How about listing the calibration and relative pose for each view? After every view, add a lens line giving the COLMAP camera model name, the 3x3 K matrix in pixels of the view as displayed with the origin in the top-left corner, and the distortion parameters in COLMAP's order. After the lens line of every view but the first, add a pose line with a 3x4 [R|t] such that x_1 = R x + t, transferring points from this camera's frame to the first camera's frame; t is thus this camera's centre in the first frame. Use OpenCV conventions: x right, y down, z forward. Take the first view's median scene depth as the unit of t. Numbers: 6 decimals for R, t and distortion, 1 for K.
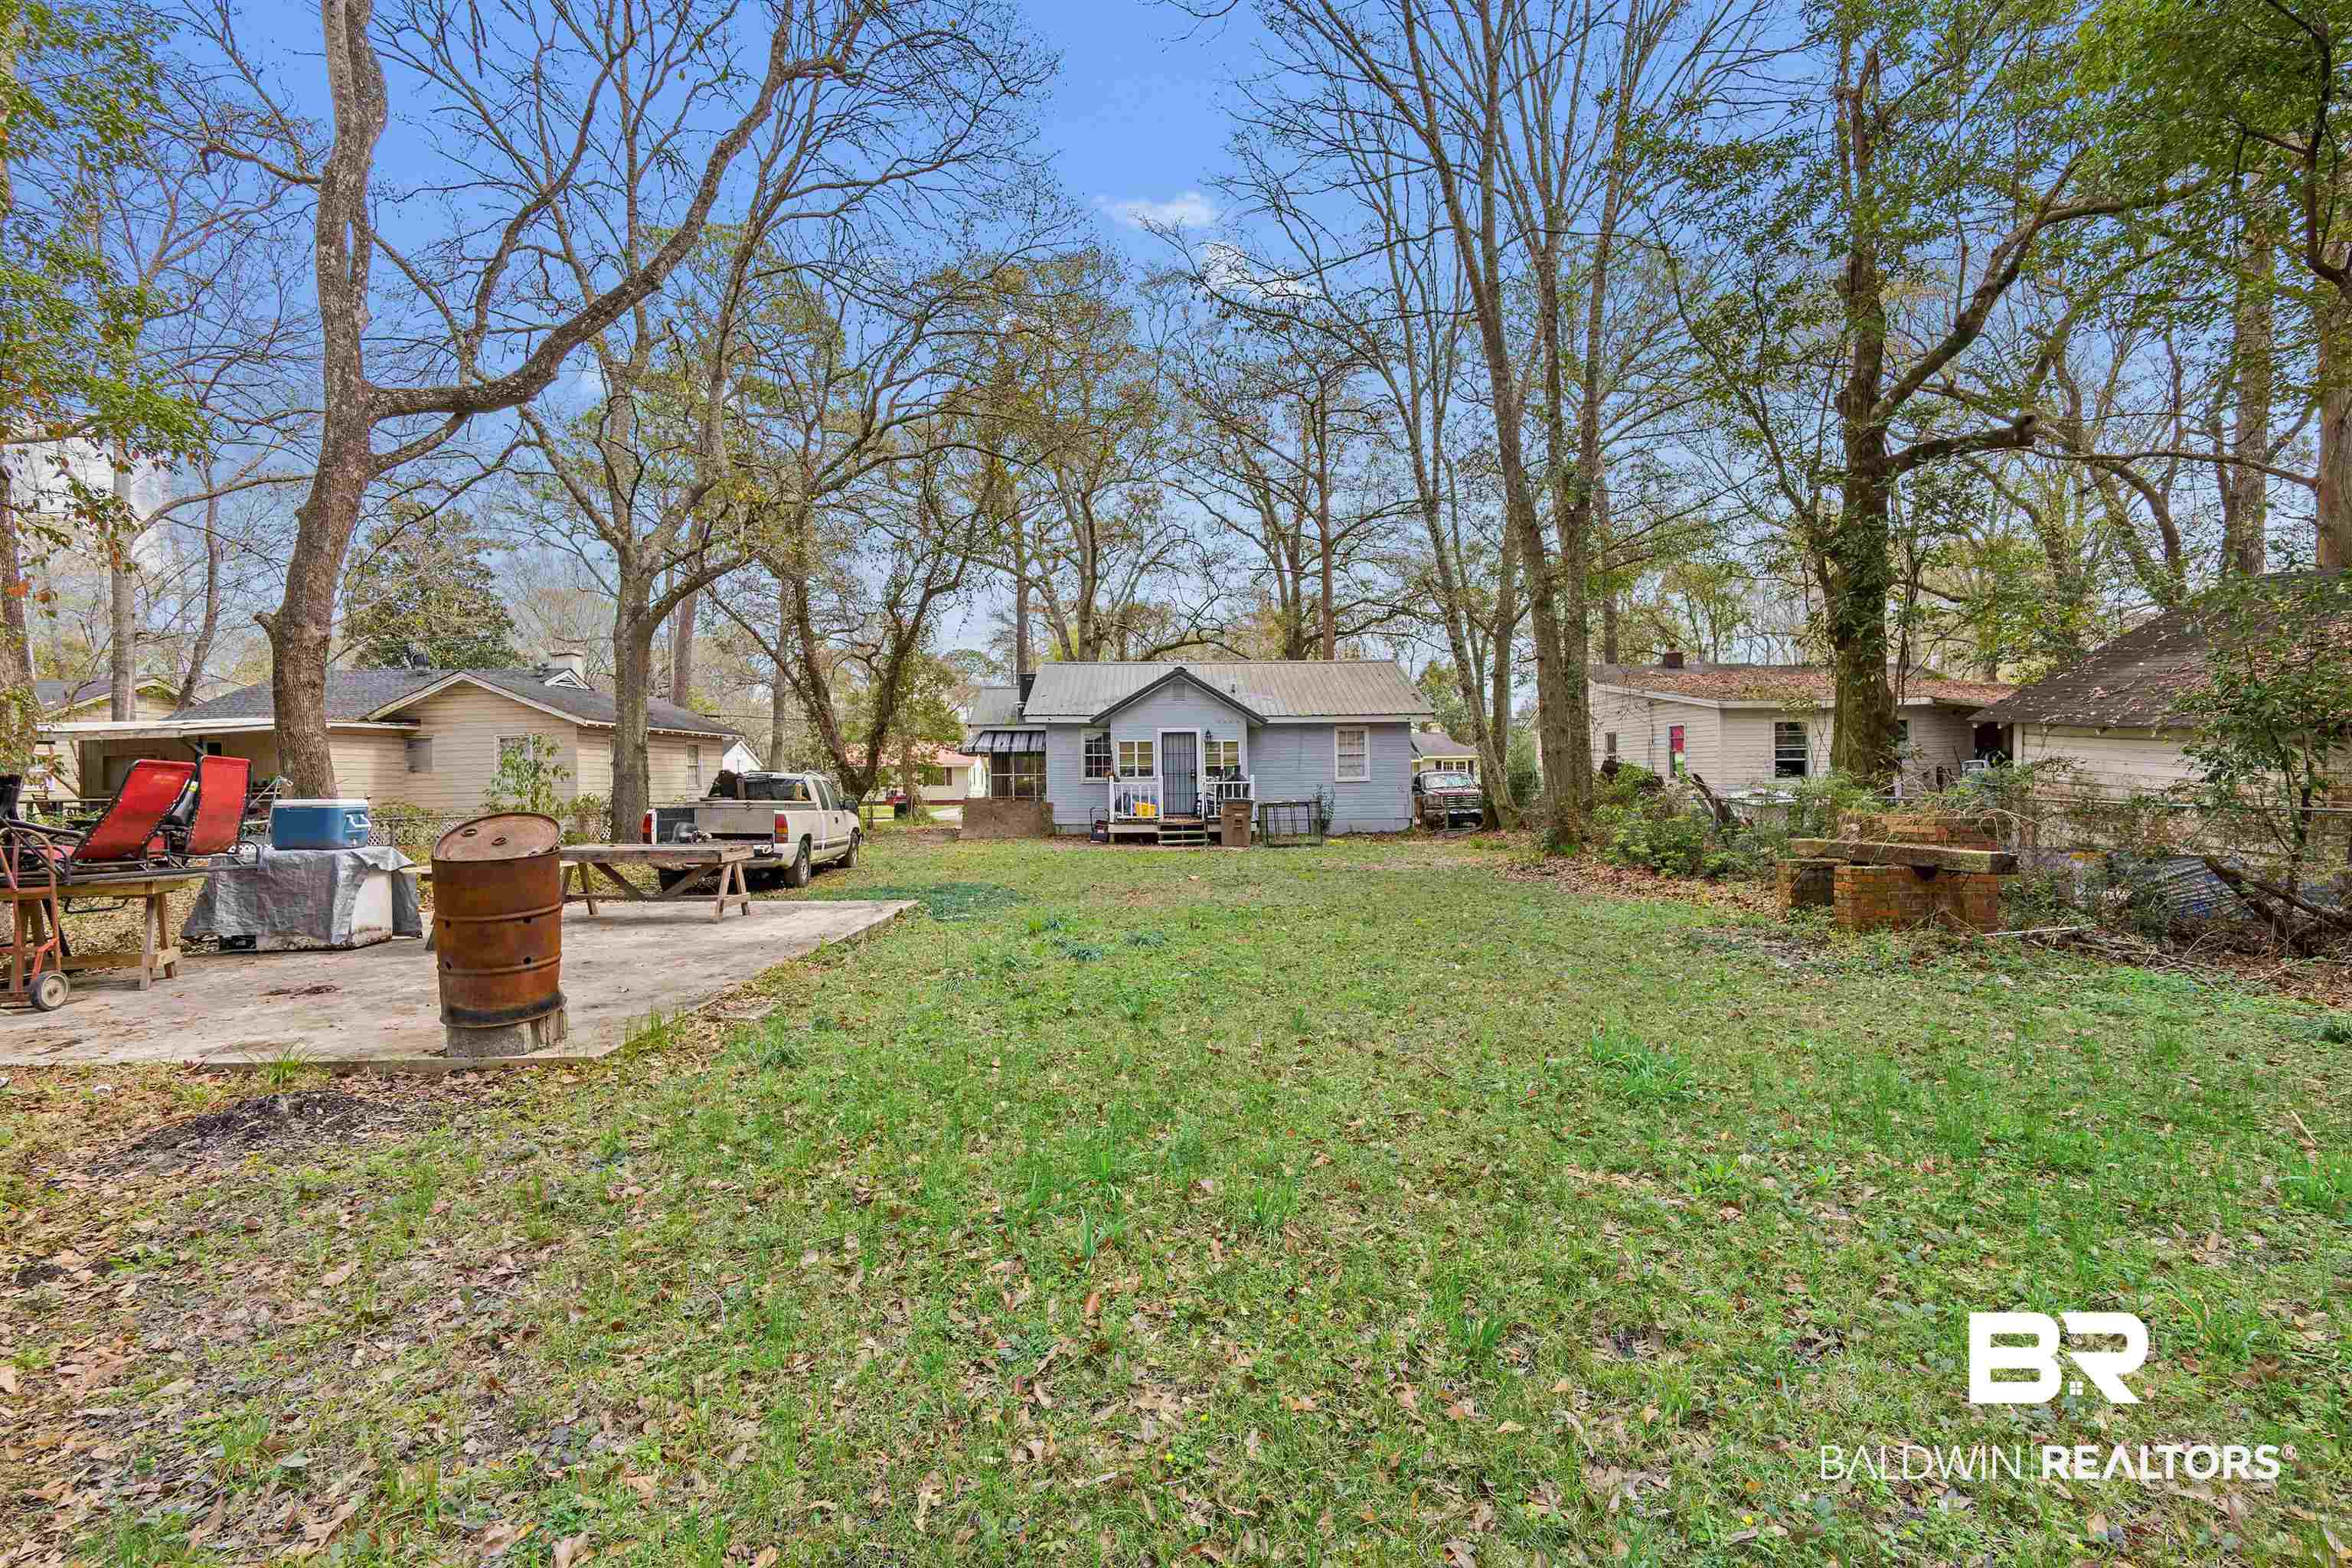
lens RADIAL K [[1029.1, 0, 1173.6], [0, 1029.1, 783.6], [0, 0, 1]] dist [-0.002565, -0.000249]
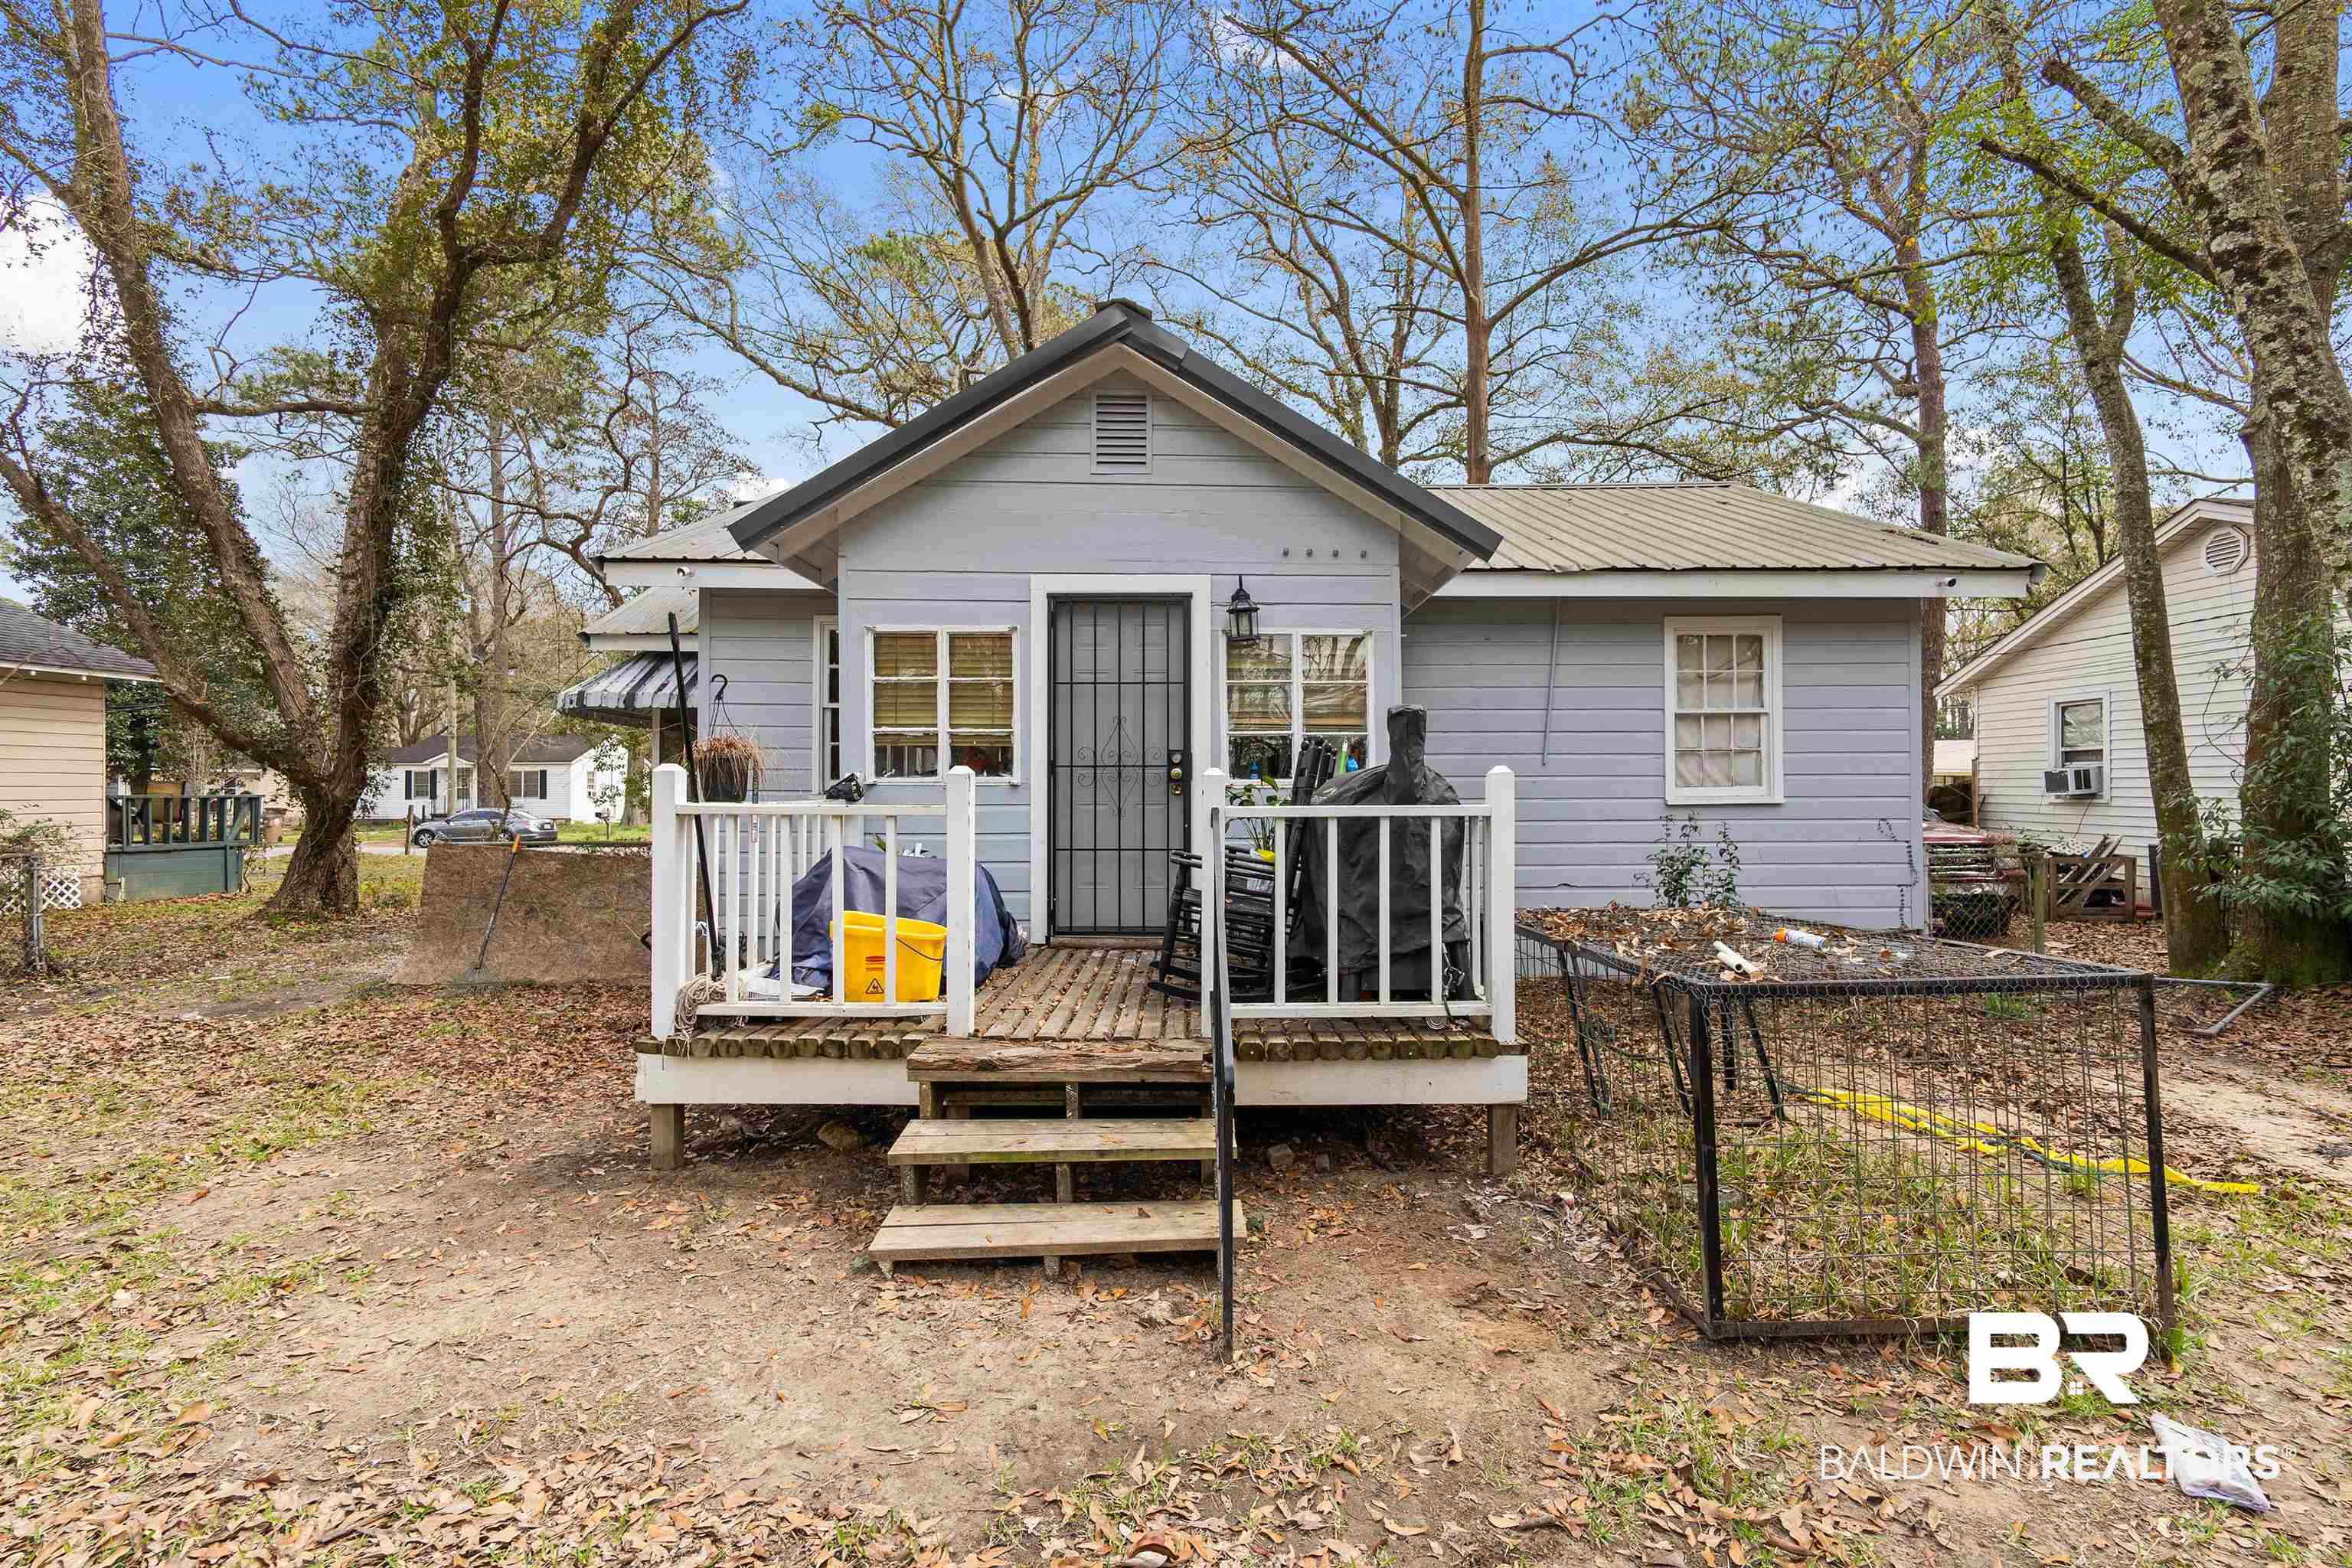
lens RADIAL K [[1029.1, 0, 1177.5], [0, 1029.1, 783.8], [0, 0, 1]] dist [-0.002565, -0.000249]
pose [[0.999587, 0.008386, -0.027474, 0.025929], [-0.008663, 0.999912, -0.010007, -0.002925], [0.027388, 0.010241, 0.999572, 0.758697]]
